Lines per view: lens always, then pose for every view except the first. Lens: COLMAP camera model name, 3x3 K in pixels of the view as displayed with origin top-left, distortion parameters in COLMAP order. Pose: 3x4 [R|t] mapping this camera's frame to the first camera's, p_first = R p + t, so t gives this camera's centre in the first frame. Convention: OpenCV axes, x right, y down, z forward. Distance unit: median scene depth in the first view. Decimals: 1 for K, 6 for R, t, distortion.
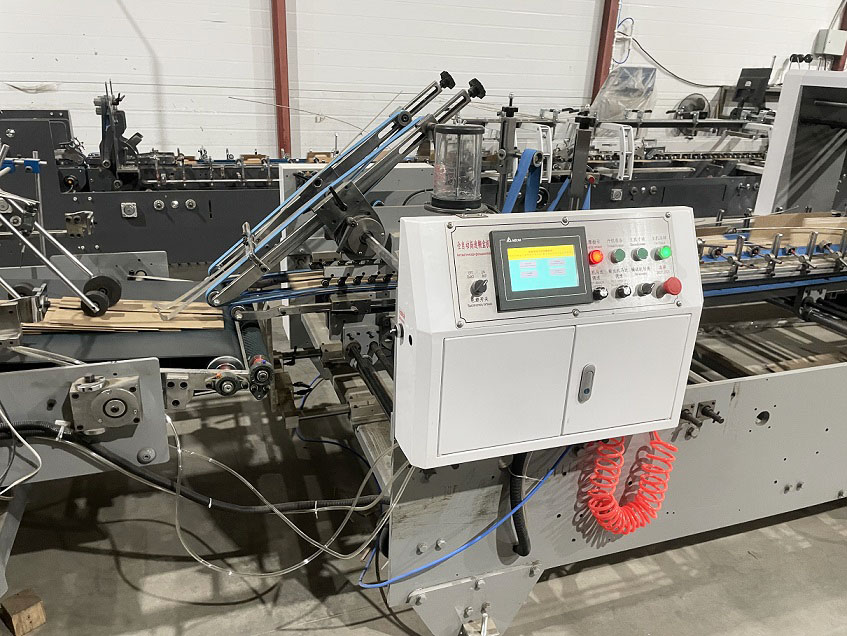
lens RADIAL K [[647.5, 0, 422.6], [0, 647.5, 316.4], [0, 0, 1]] dist [0.070742, -0.093499]
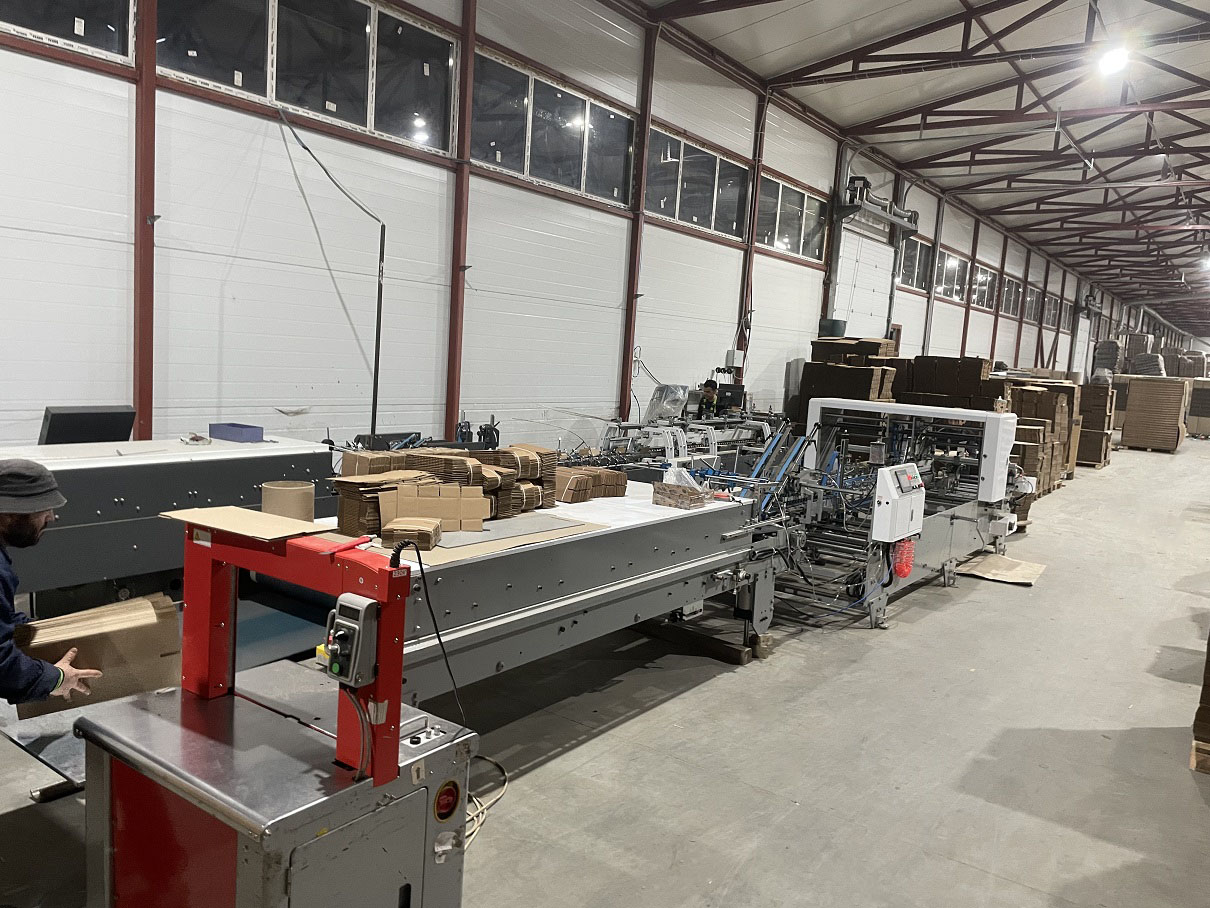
lens RADIAL K [[925.0, 0, 606.6], [0, 925.0, 454.7], [0, 0, 1]] dist [0.070742, -0.093499]
pose [[0.823105, -0.050570, 0.565634, -1.082405], [0.174116, 0.970529, -0.166603, 0.094523], [-0.540539, 0.235618, 0.807652, -0.606105]]
